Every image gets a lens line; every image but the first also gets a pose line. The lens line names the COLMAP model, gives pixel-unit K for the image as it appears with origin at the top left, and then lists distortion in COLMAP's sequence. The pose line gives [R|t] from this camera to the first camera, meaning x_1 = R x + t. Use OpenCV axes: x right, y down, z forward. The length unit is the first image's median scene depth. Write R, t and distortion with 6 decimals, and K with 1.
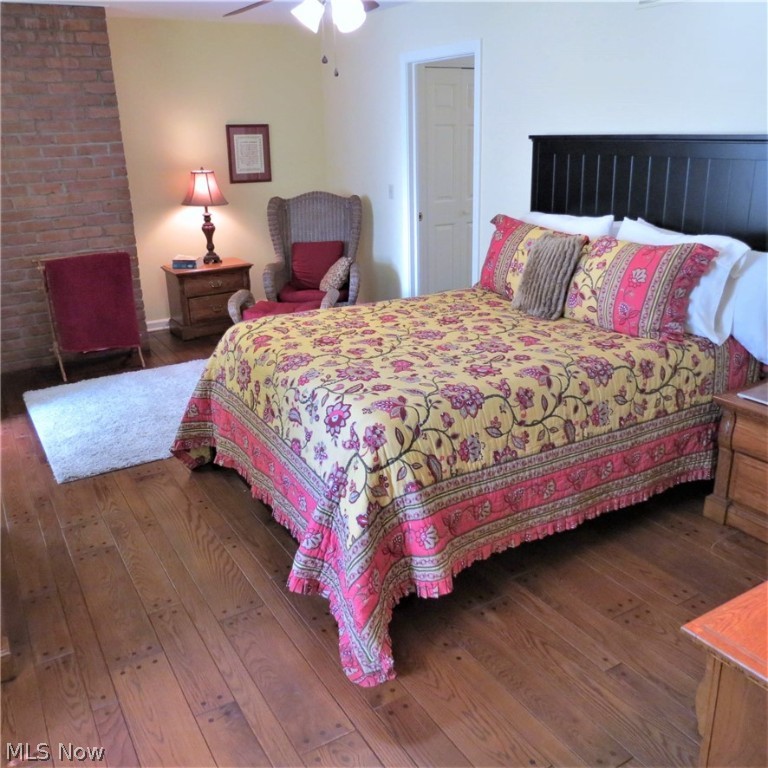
lens RADIAL K [[730.0, 0, 382.5], [0, 730.0, 384.8], [0, 0, 1]] dist [-0.033945, 0.018065]
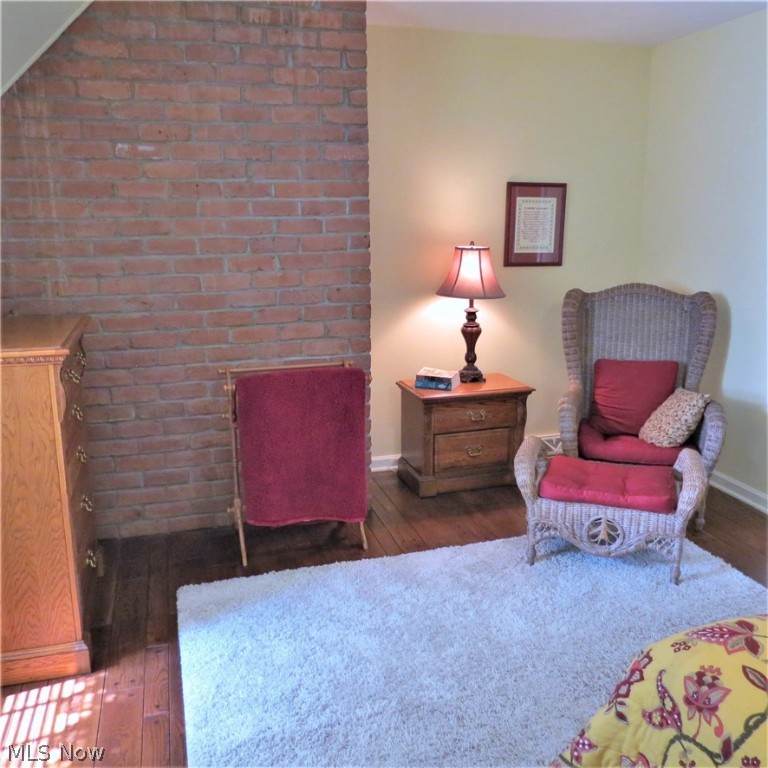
lens RADIAL K [[730.0, 0, 382.5], [0, 730.0, 384.8], [0, 0, 1]] dist [-0.033945, 0.018065]
pose [[0.969069, 0.073249, -0.235669, -0.179938], [-0.098982, 0.990125, -0.099269, -0.104641], [0.226070, 0.119526, 0.966750, 0.389477]]
